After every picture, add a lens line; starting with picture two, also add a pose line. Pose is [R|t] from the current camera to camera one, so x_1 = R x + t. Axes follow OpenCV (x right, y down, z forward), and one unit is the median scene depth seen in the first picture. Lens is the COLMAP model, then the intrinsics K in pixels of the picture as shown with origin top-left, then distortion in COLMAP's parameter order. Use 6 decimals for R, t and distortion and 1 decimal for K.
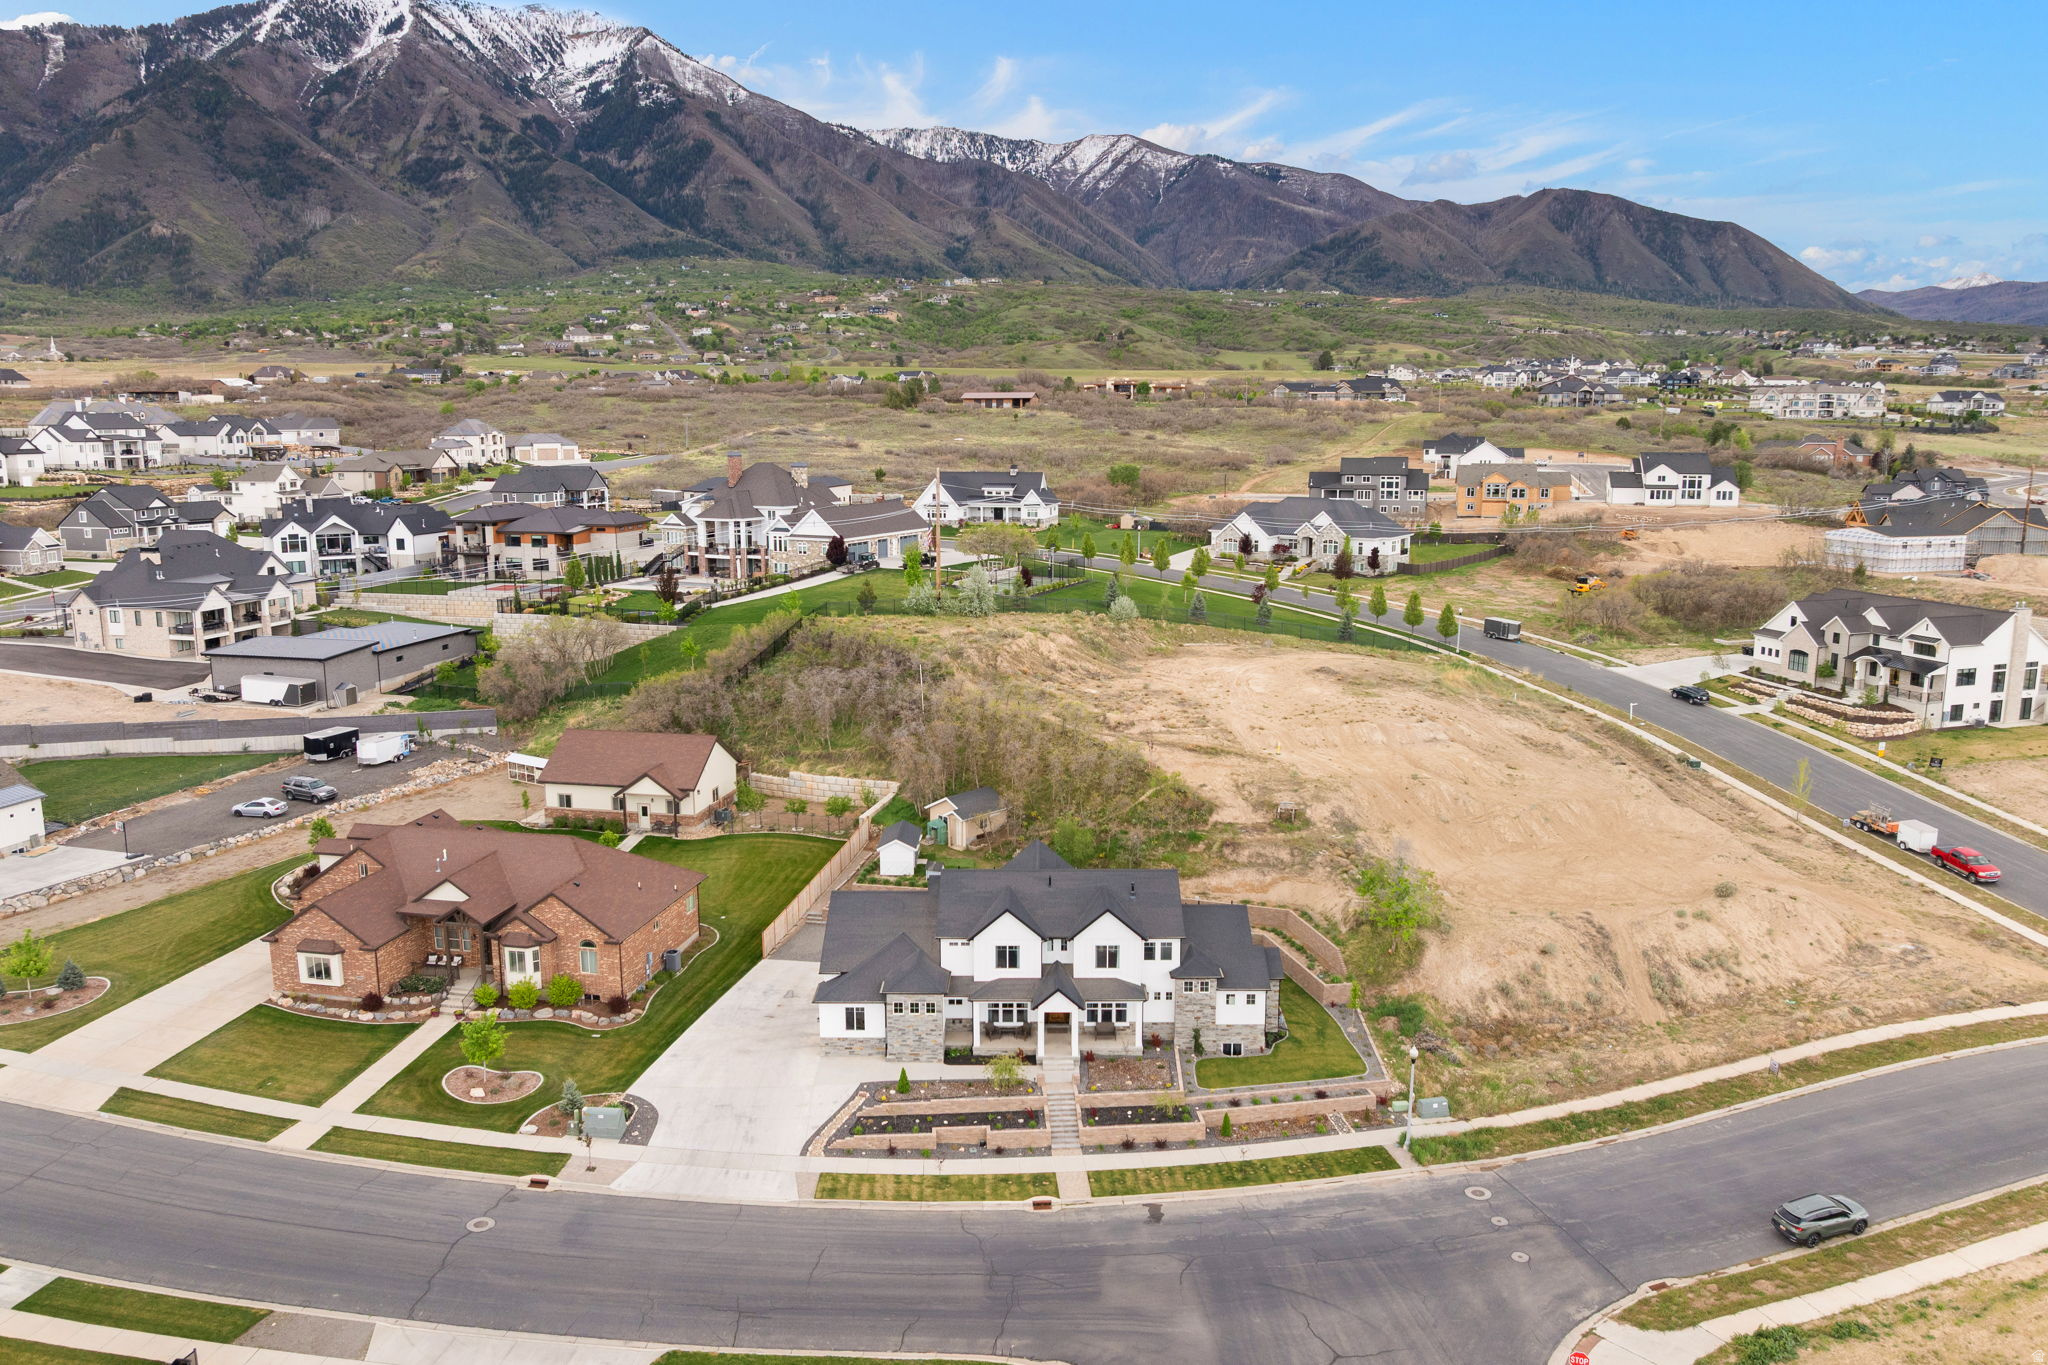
lens RADIAL K [[1443.9, 0, 1028.6], [0, 1443.9, 637.3], [0, 0, 1]] dist [-0.039297, 0.009704]
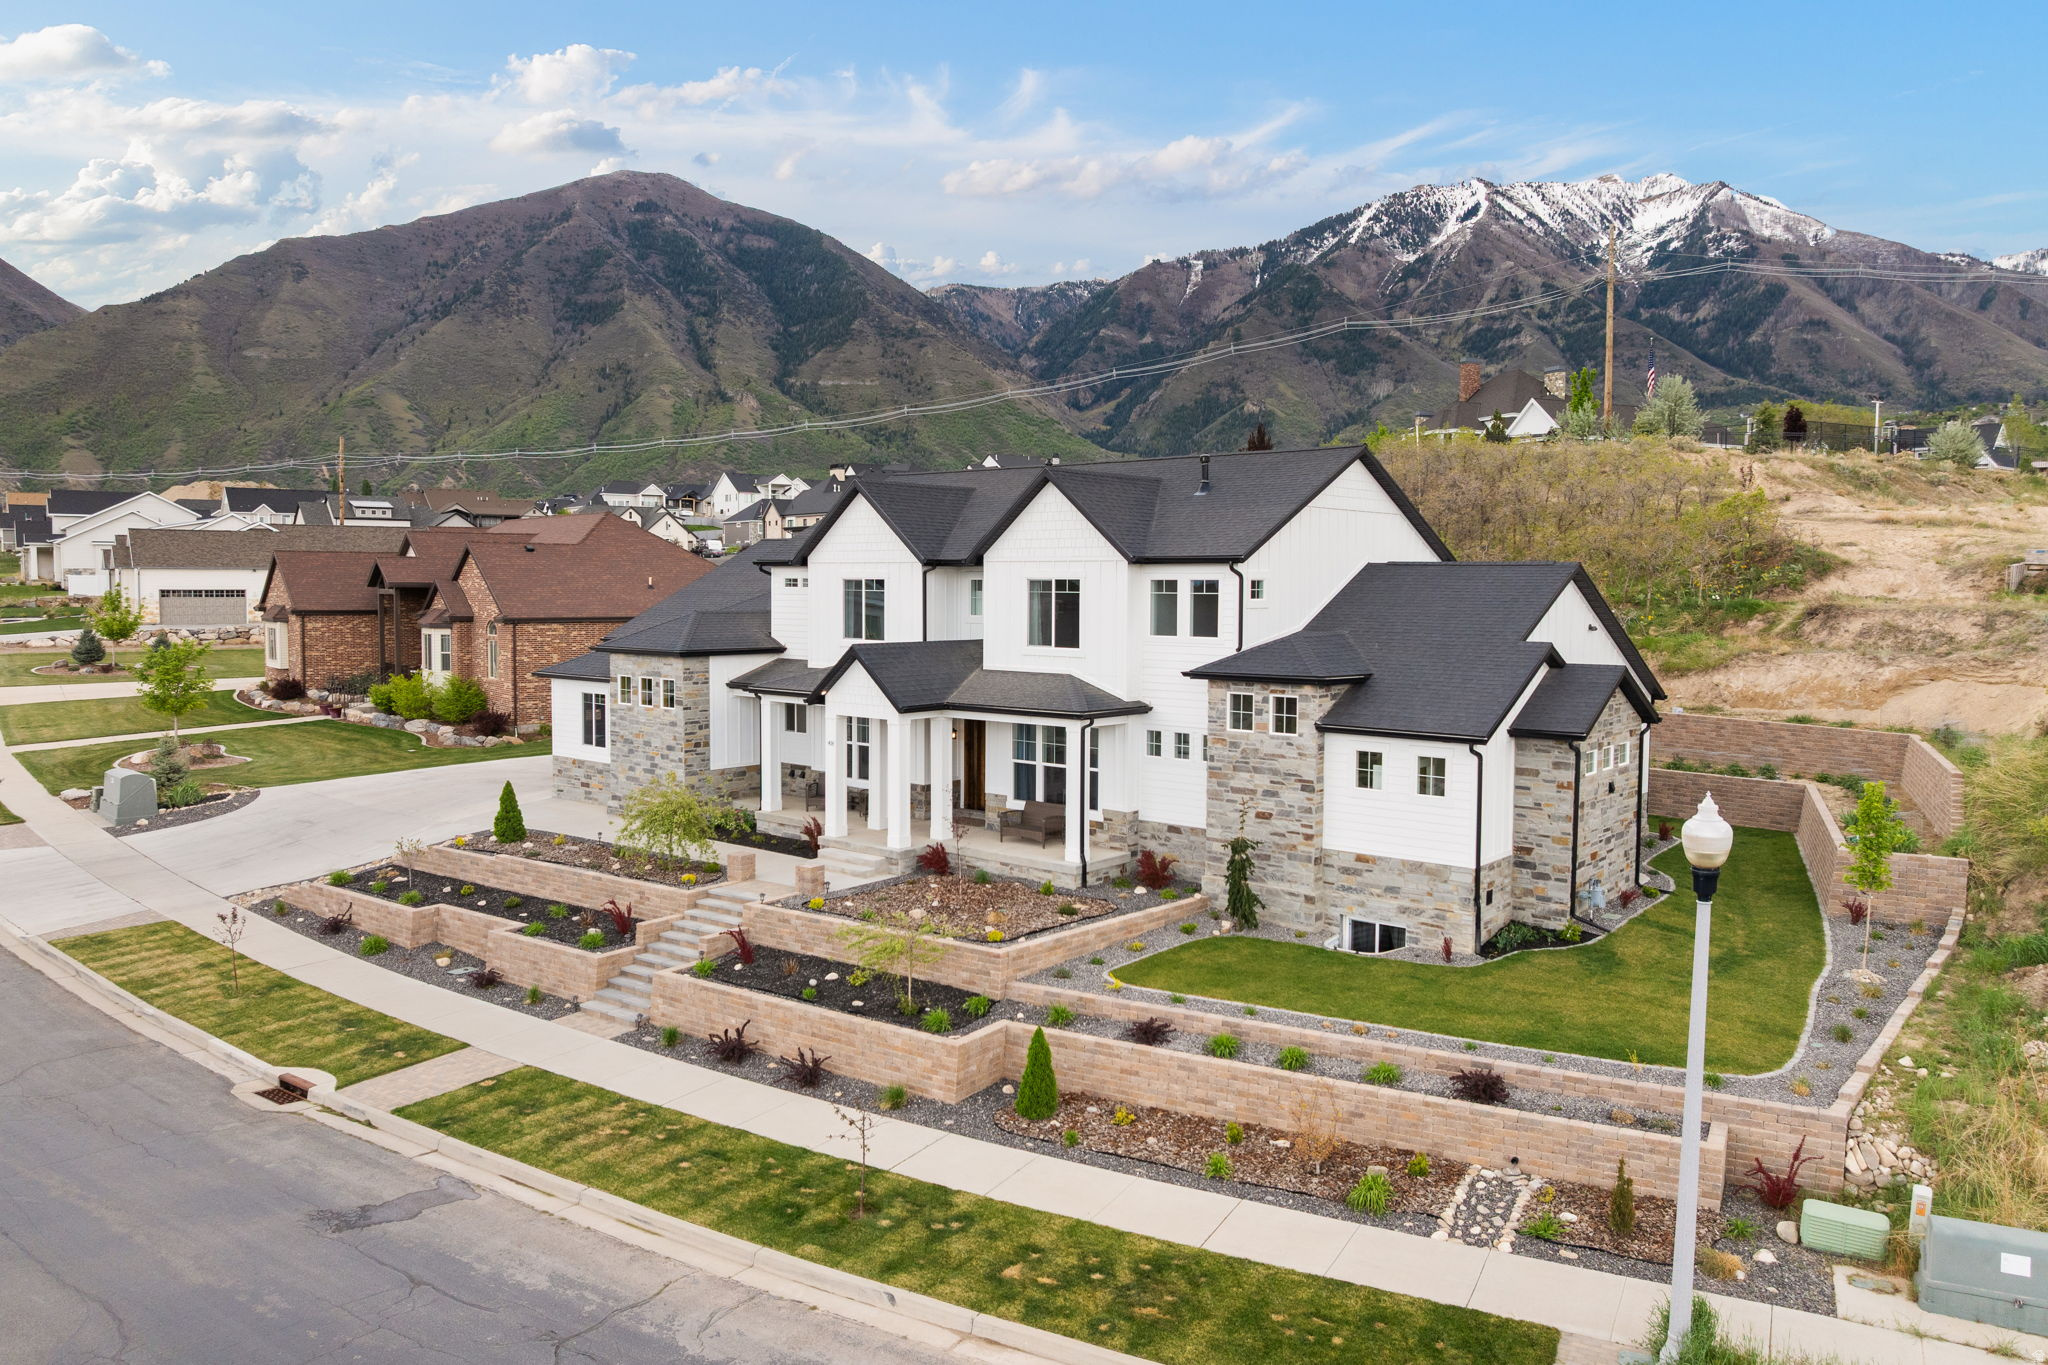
lens RADIAL K [[1441.5, 0, 1029.8], [0, 1441.5, 656.1], [0, 0, 1]] dist [-0.030752, -0.014683]
pose [[0.767099, 0.039869, -0.640289, 0.200172], [-0.104042, 0.992586, -0.062842, 0.181426], [0.633036, 0.114823, 0.765560, 0.510850]]
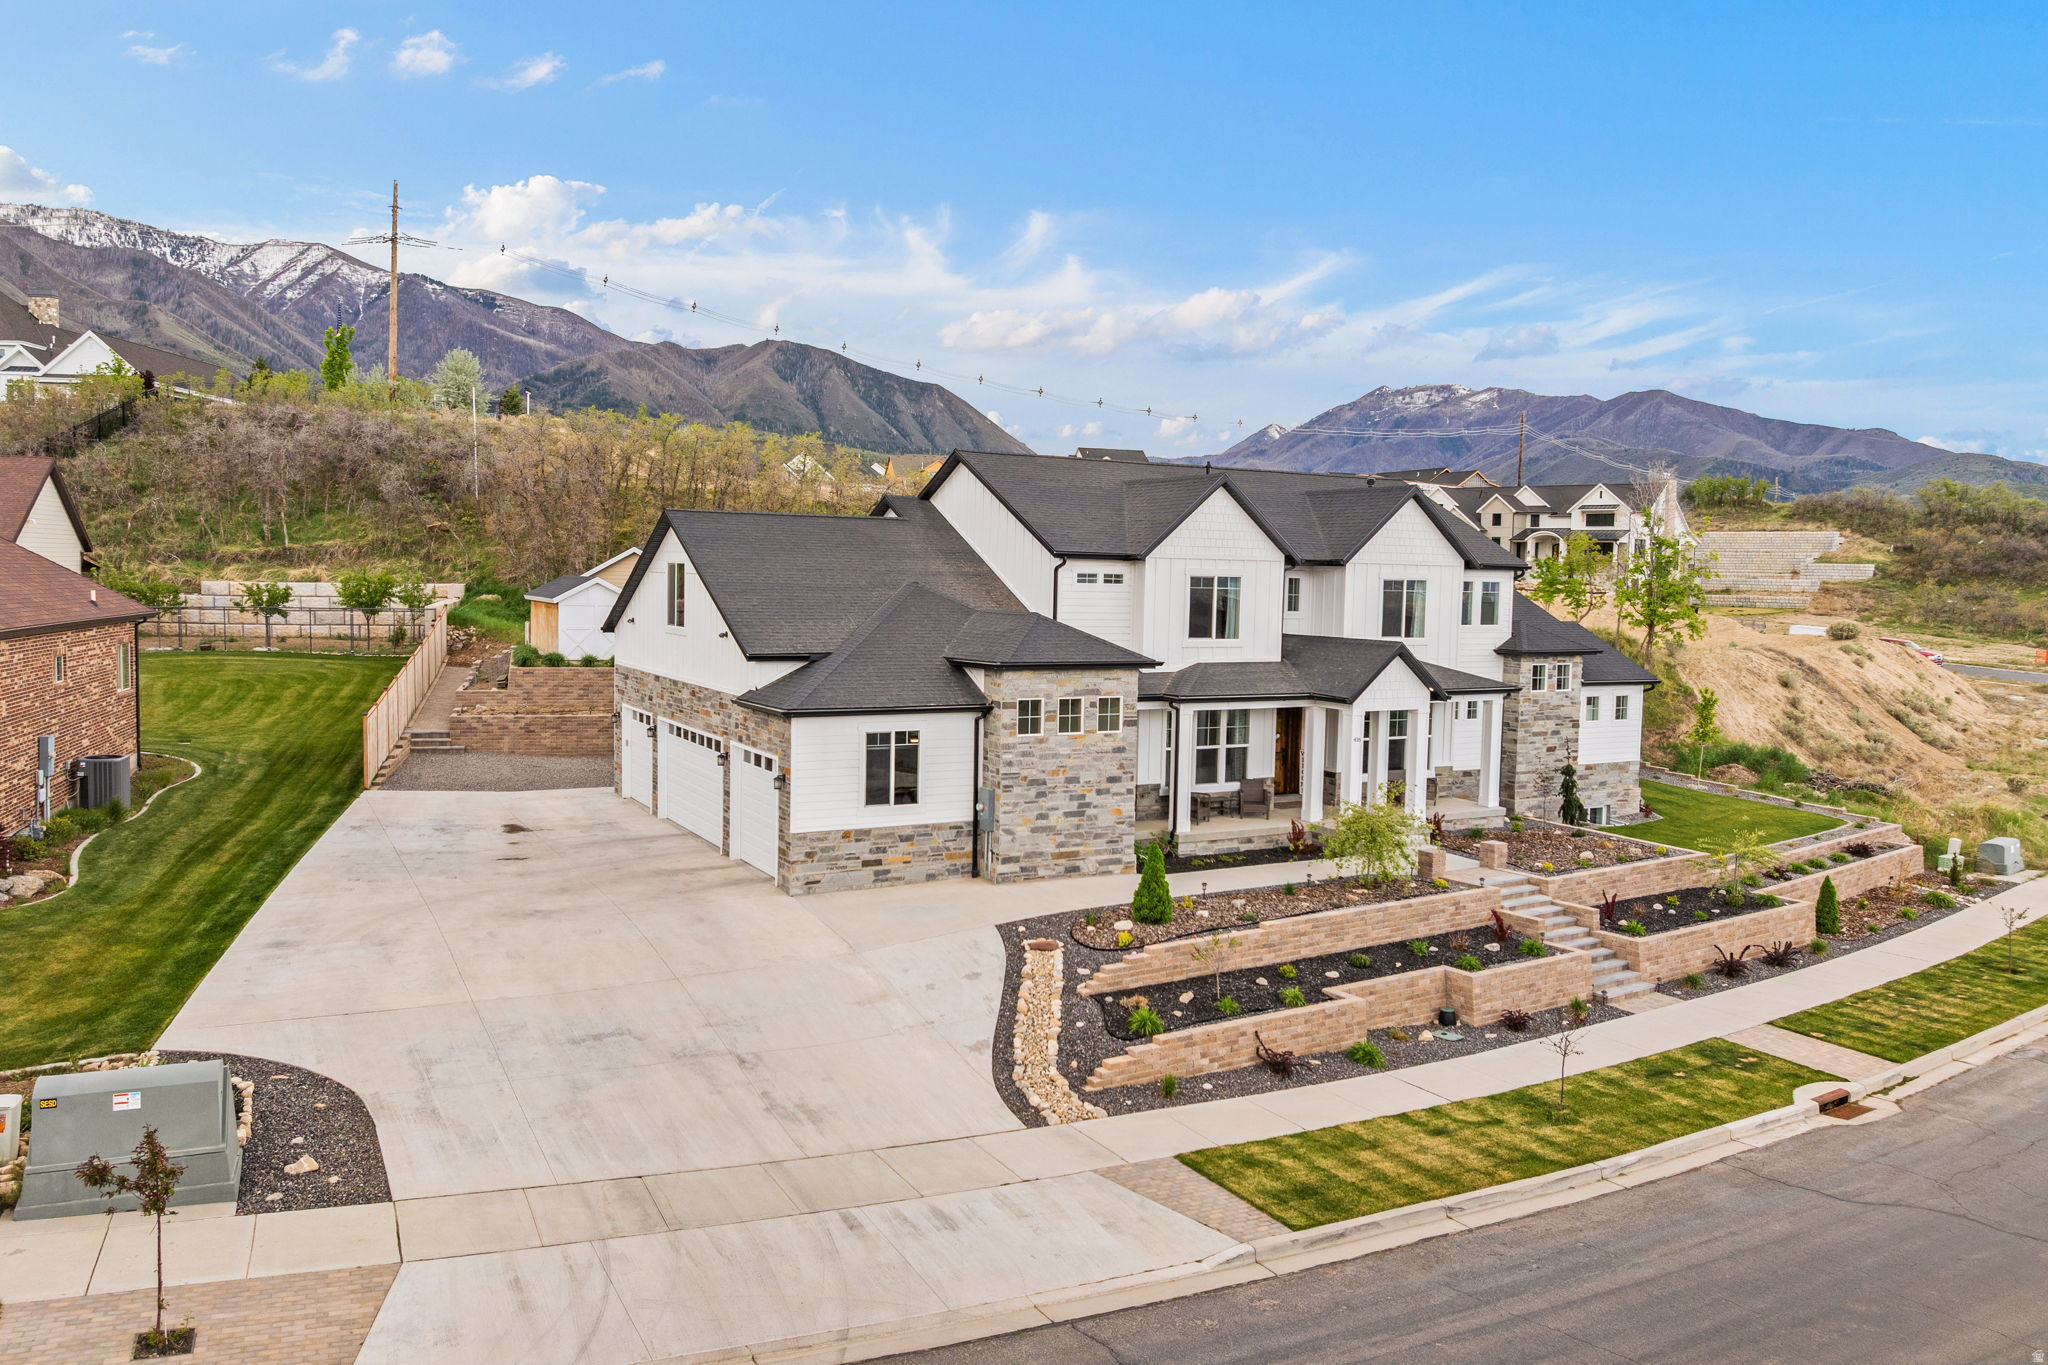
lens RADIAL K [[1486.0, 0, 1032.8], [0, 1486.0, 651.2], [0, 0, 1]] dist [-0.037481, -0.003509]
pose [[0.868076, -0.004064, 0.496414, -0.184124], [0.050047, 0.995588, -0.079365, 0.186968], [-0.493902, 0.093739, 0.864450, 0.478767]]
